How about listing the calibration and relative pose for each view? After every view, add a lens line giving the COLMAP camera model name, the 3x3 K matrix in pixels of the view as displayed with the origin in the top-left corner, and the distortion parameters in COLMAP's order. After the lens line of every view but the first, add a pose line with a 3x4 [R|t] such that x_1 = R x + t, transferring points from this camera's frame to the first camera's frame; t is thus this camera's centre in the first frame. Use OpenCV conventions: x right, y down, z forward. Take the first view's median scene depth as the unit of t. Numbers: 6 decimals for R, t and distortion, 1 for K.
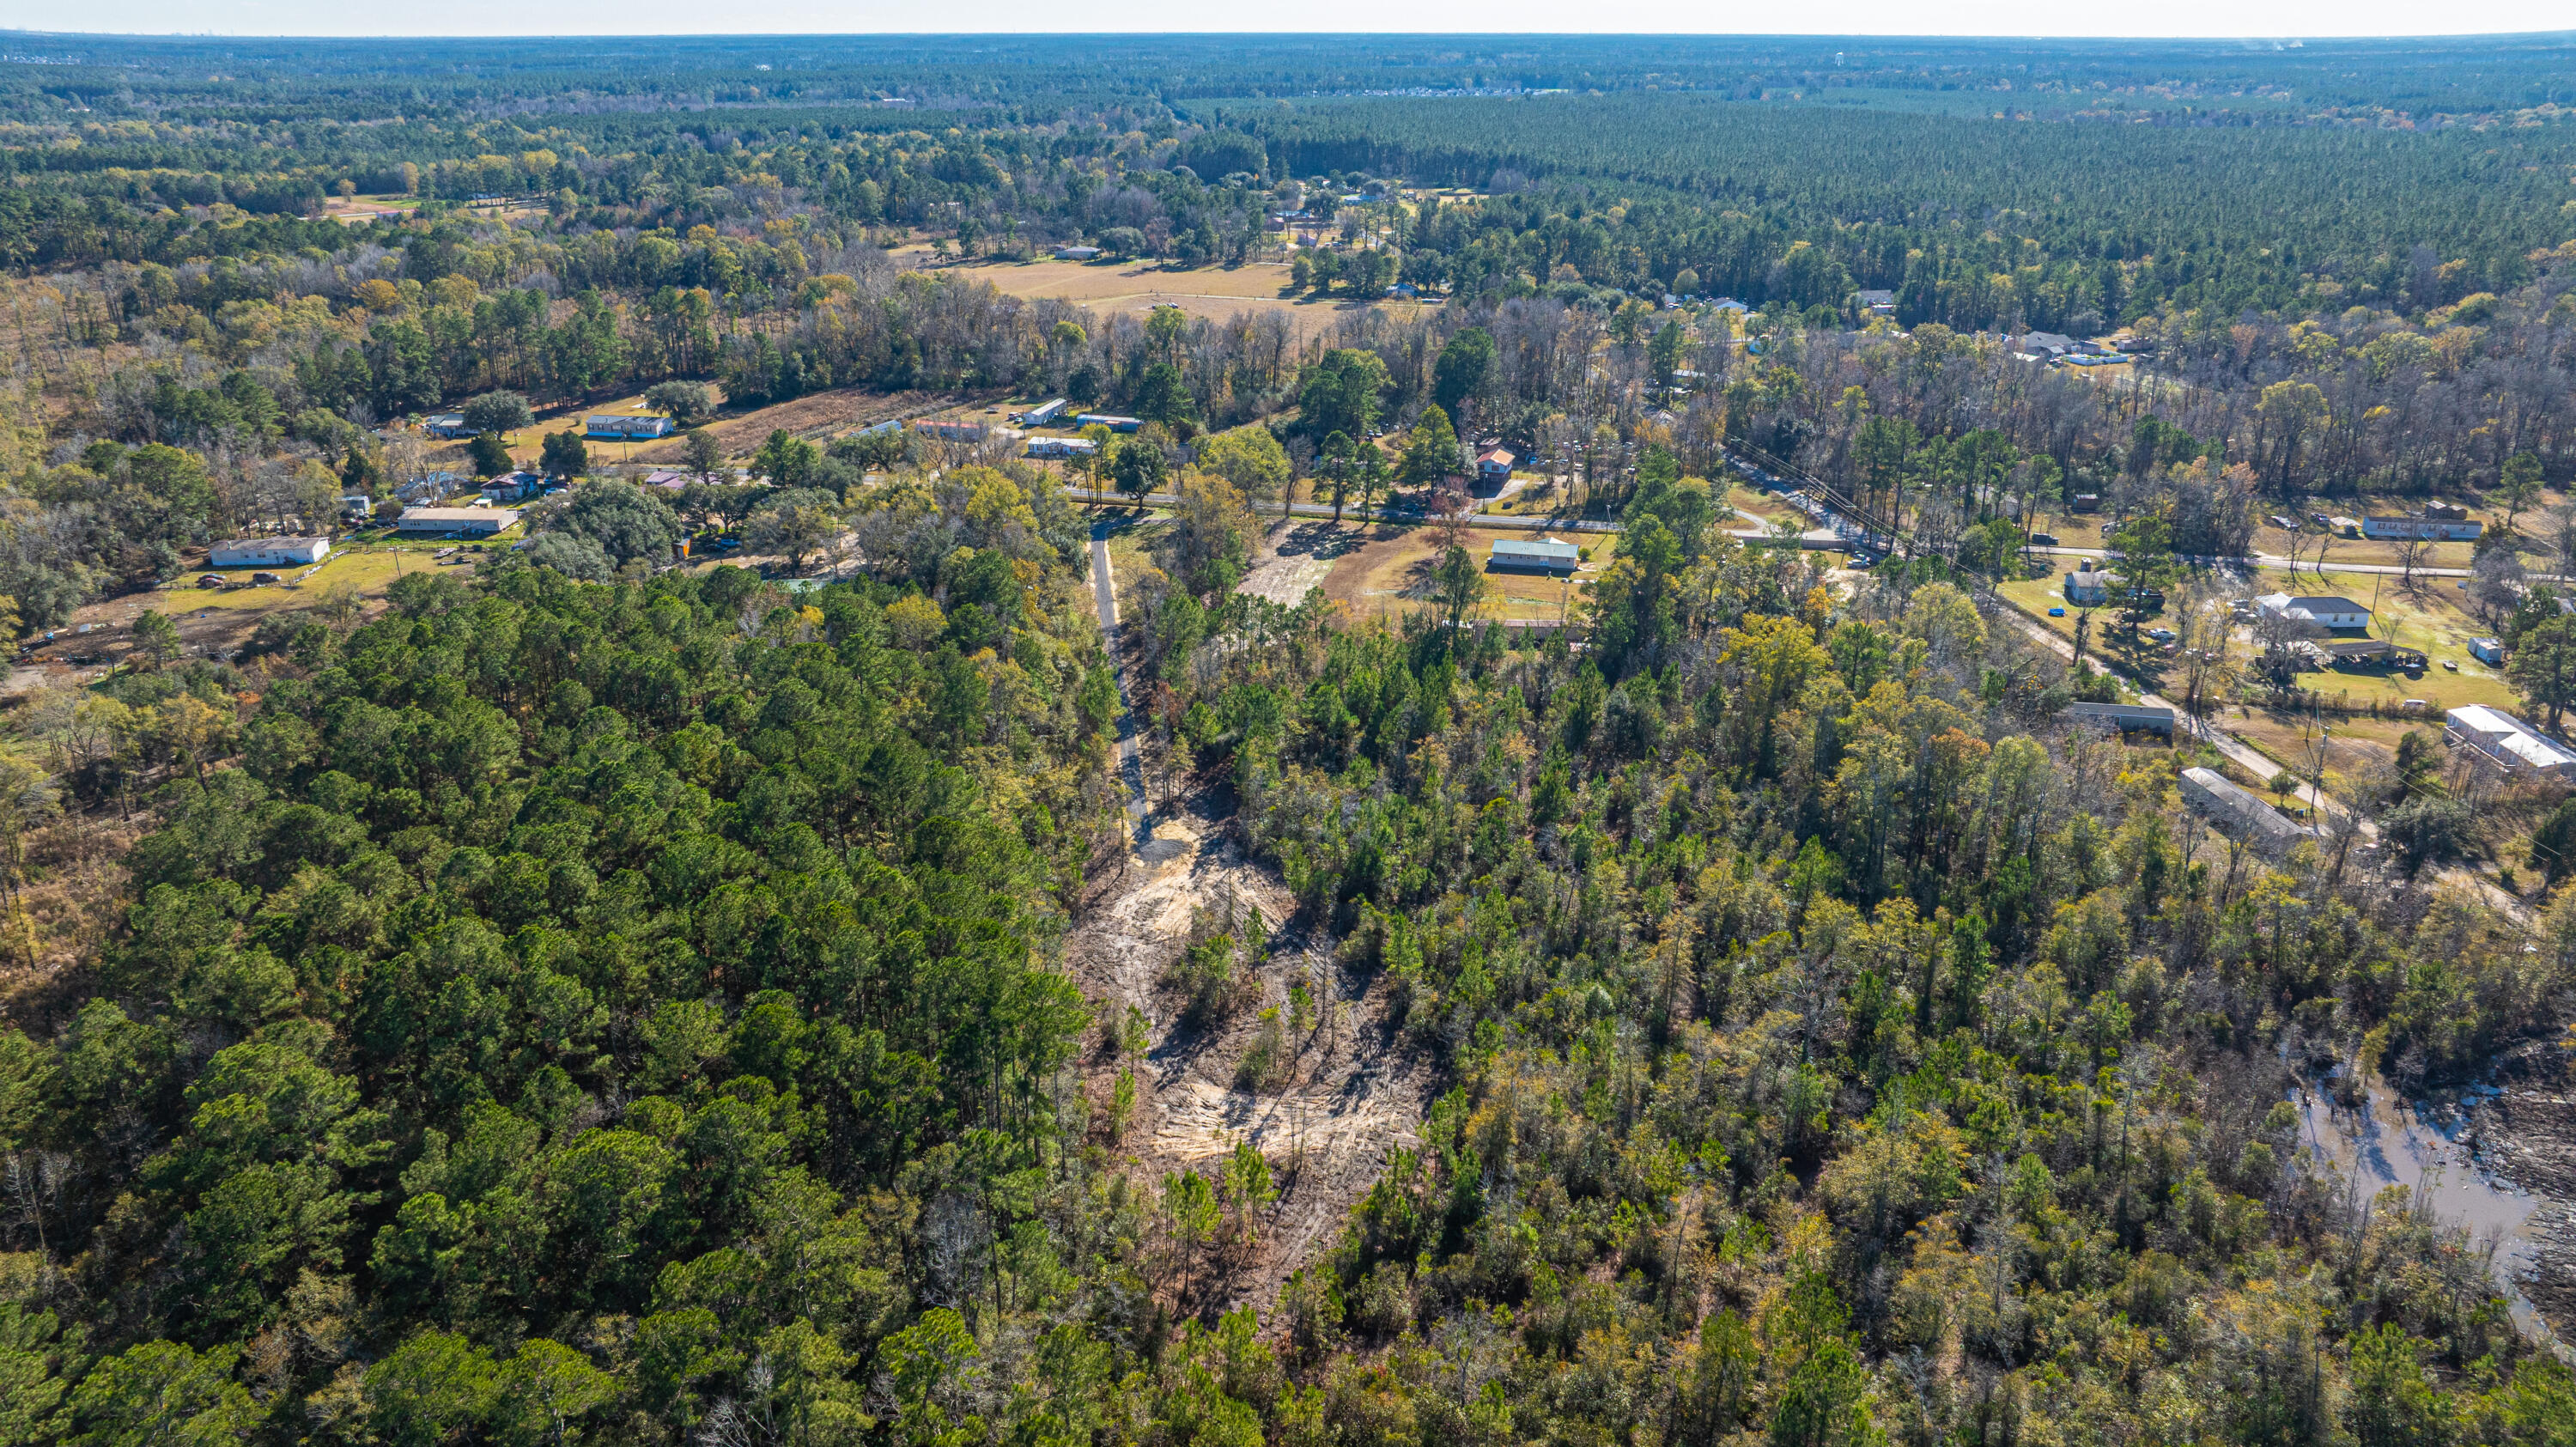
lens RADIAL K [[1814.9, 0, 1286.2], [0, 1814.9, 730.8], [0, 0, 1]] dist [-0.038251, 0.039190]
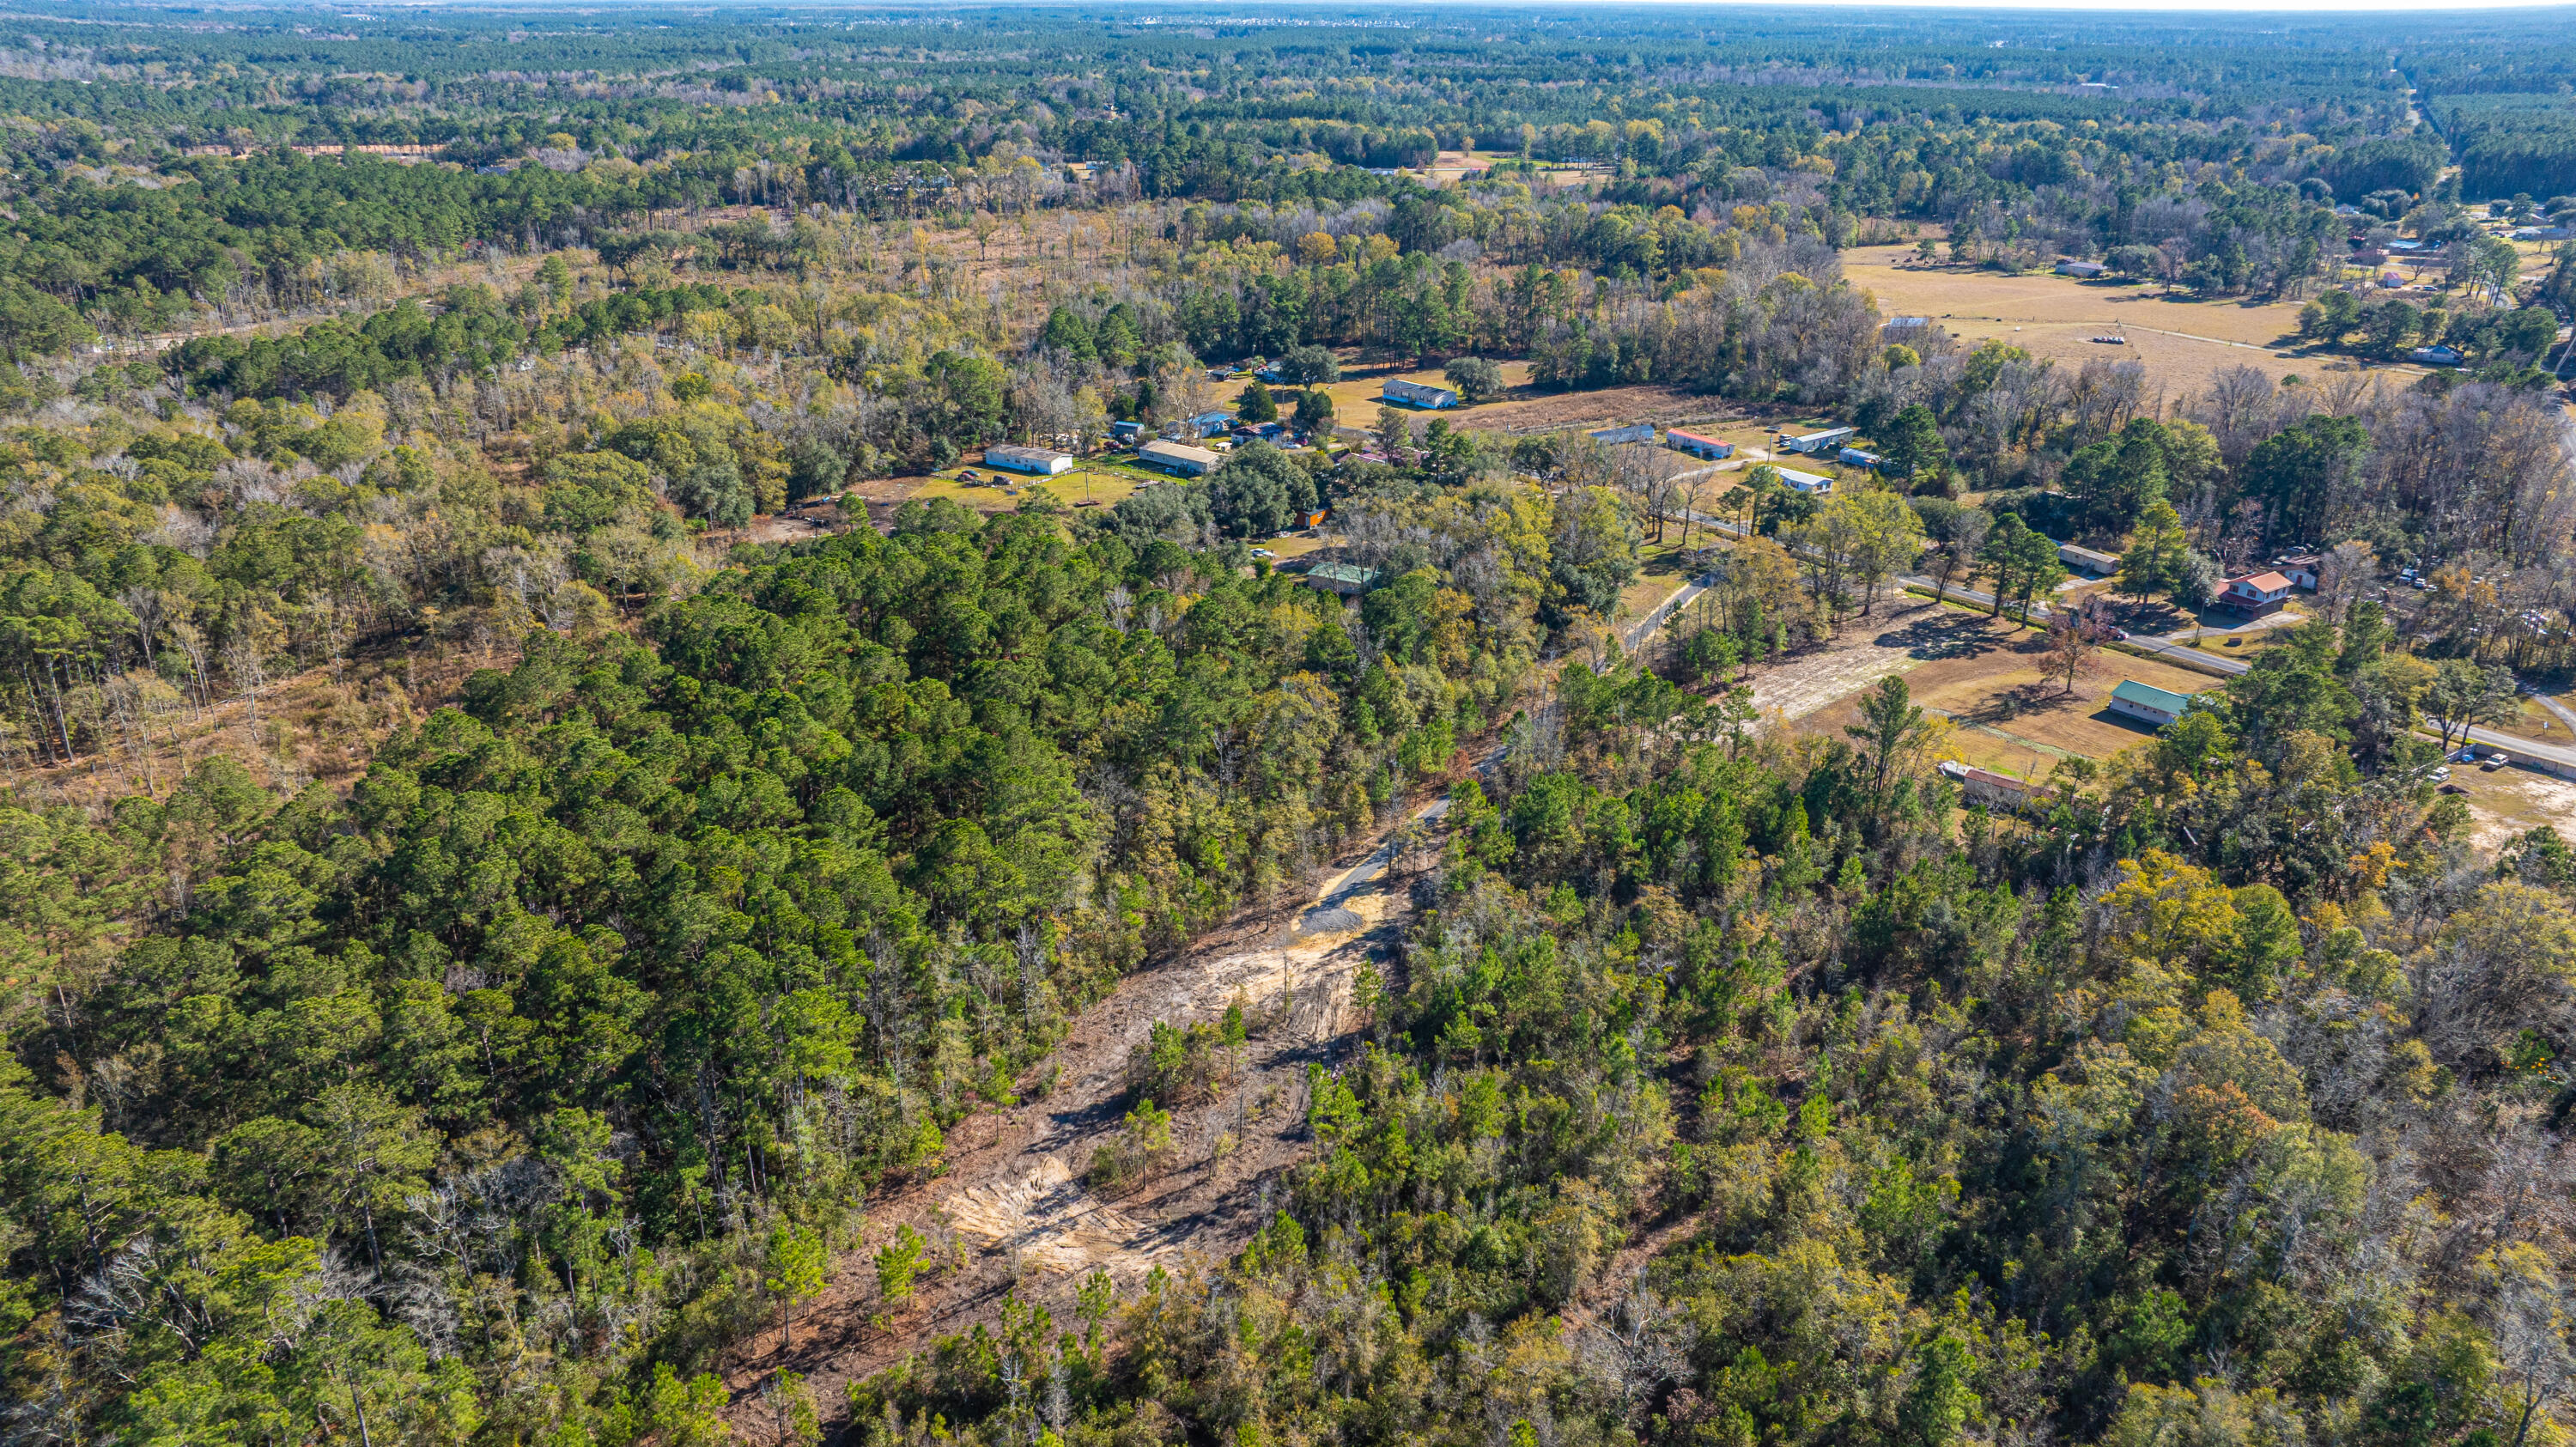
lens RADIAL K [[1814.9, 0, 1285.9], [0, 1814.9, 707.8], [0, 0, 1]] dist [-0.038251, 0.039190]
pose [[0.796650, 0.228223, -0.559698, 0.255283], [-0.226493, 0.971225, 0.073647, -0.064957], [0.560401, 0.068097, 0.825417, 0.128636]]
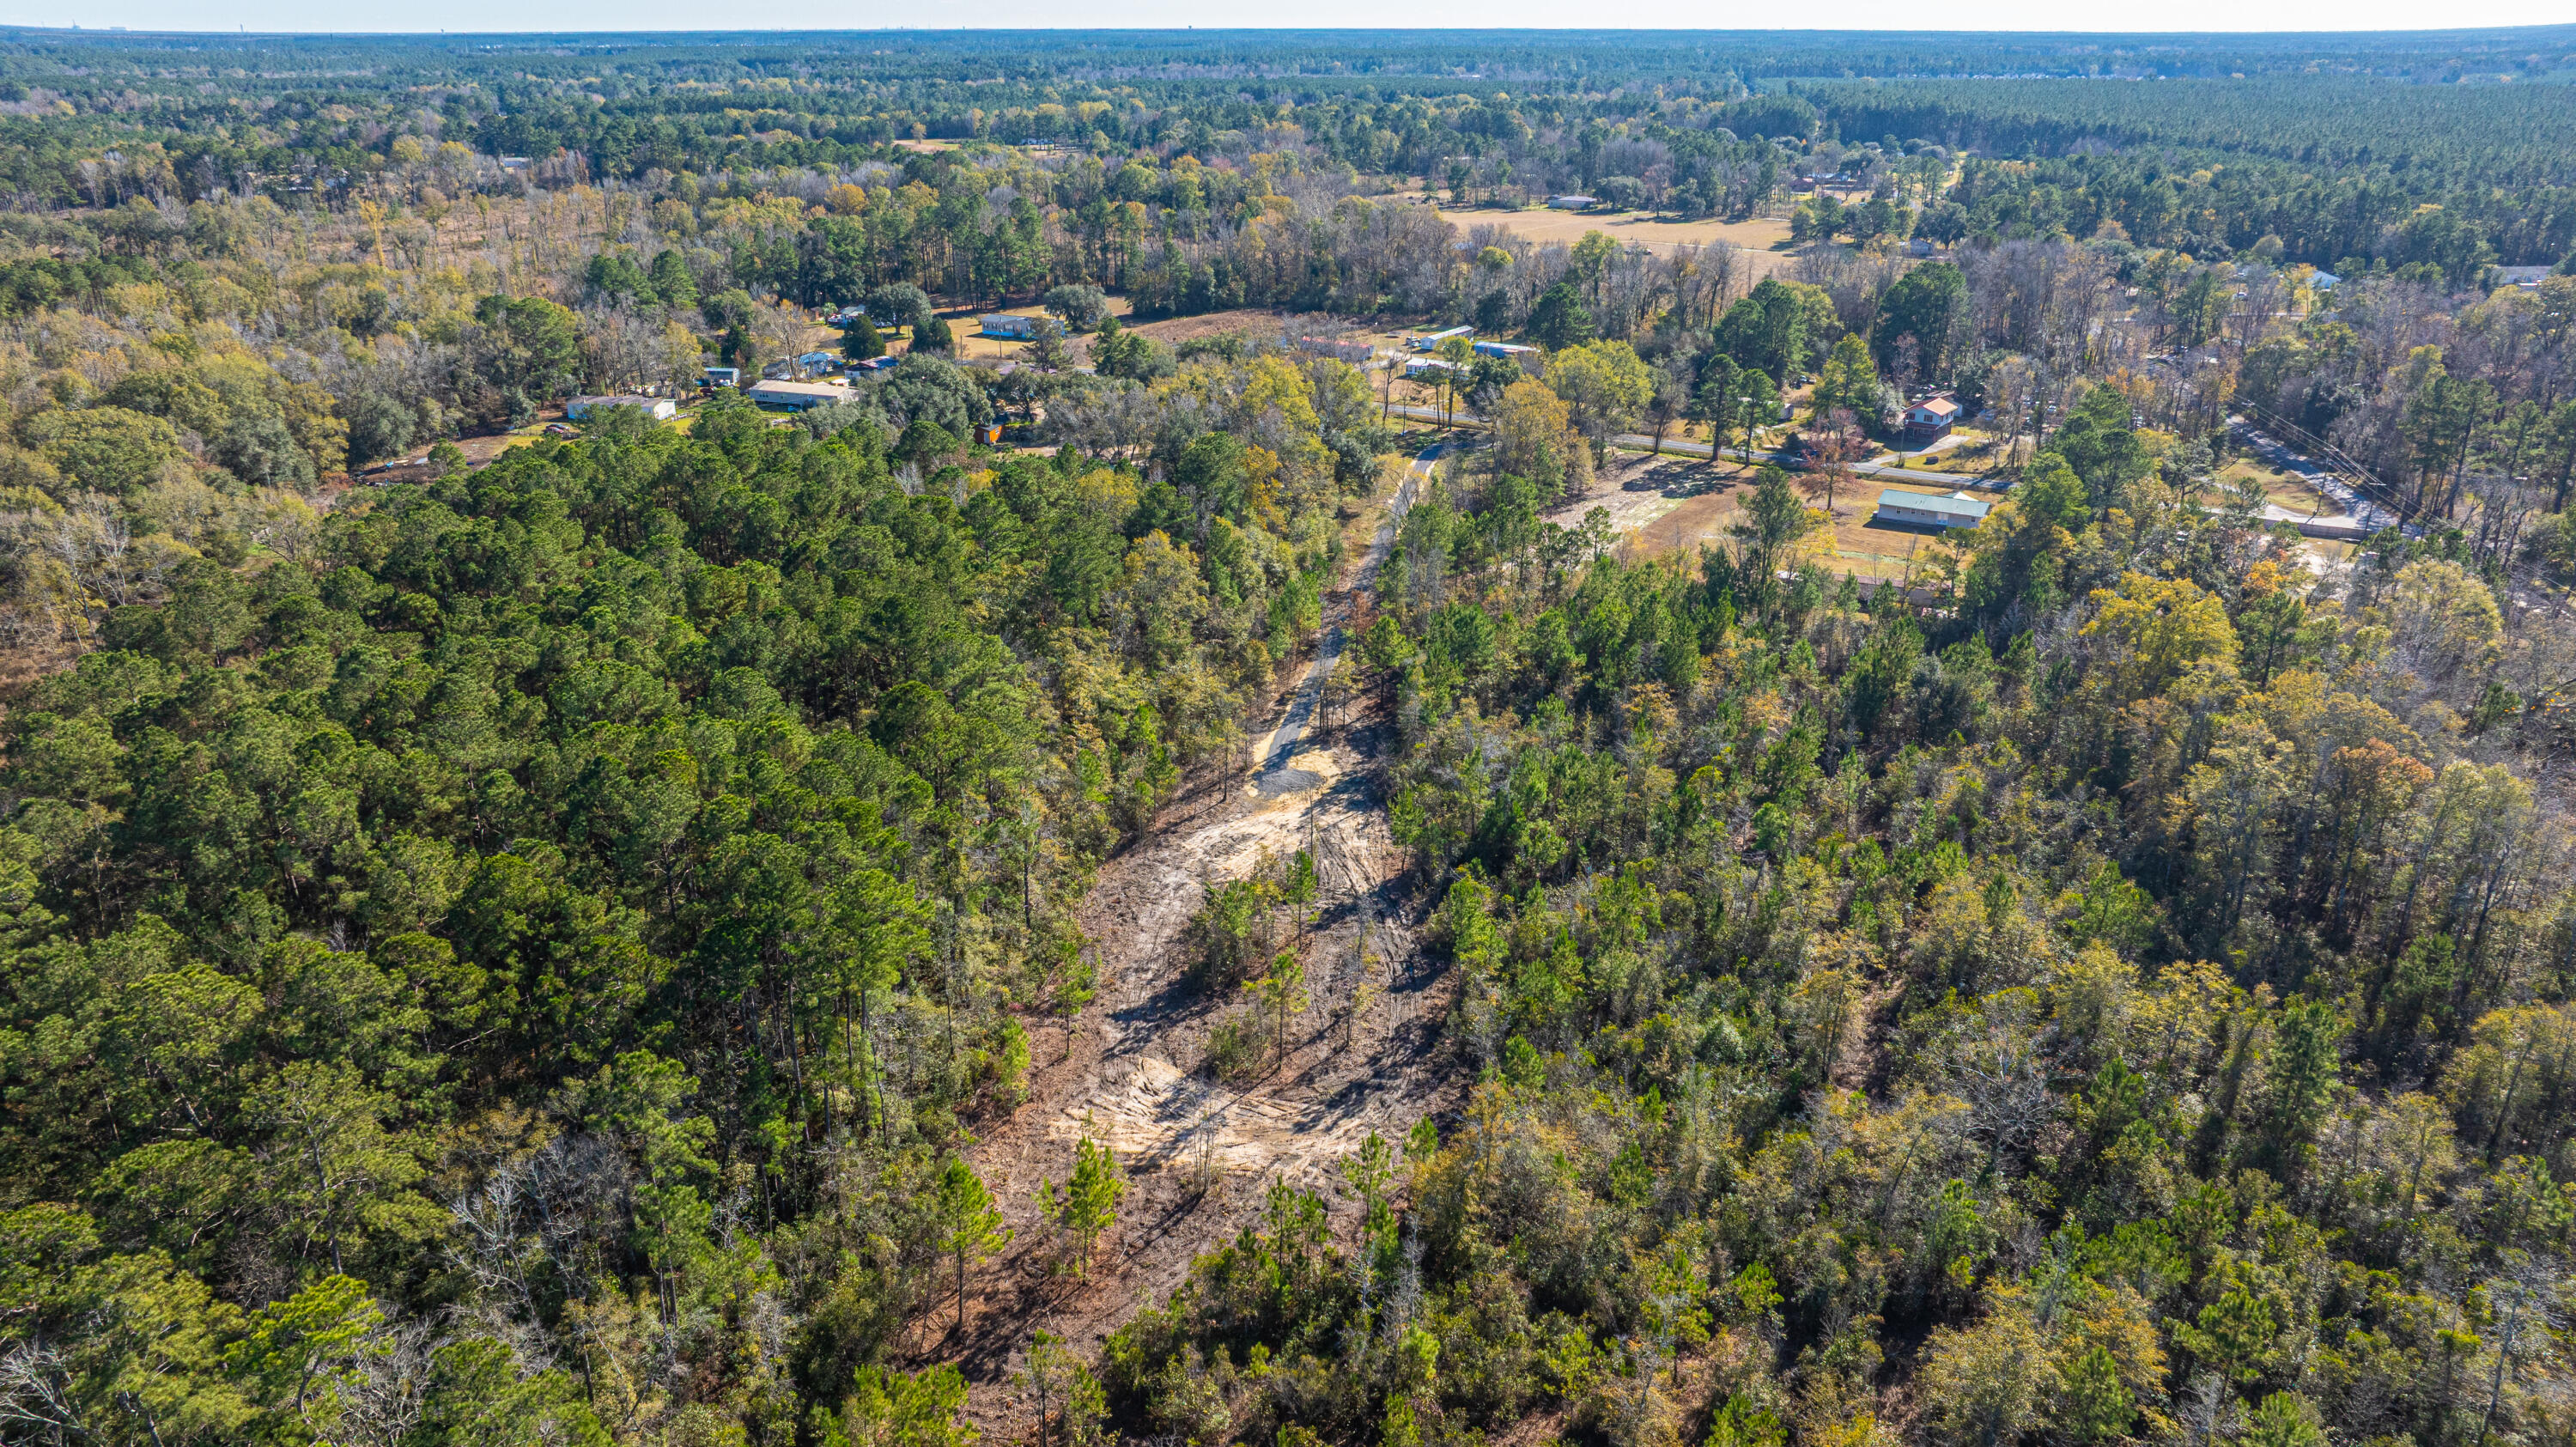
lens RADIAL K [[1814.9, 0, 1290.7], [0, 1814.9, 720.8], [0, 0, 1]] dist [-0.038251, 0.039190]
pose [[0.950466, 0.113058, -0.289539, 0.103004], [-0.114259, 0.993368, 0.012810, 0.017501], [0.289068, 0.020907, 0.957080, 0.136283]]
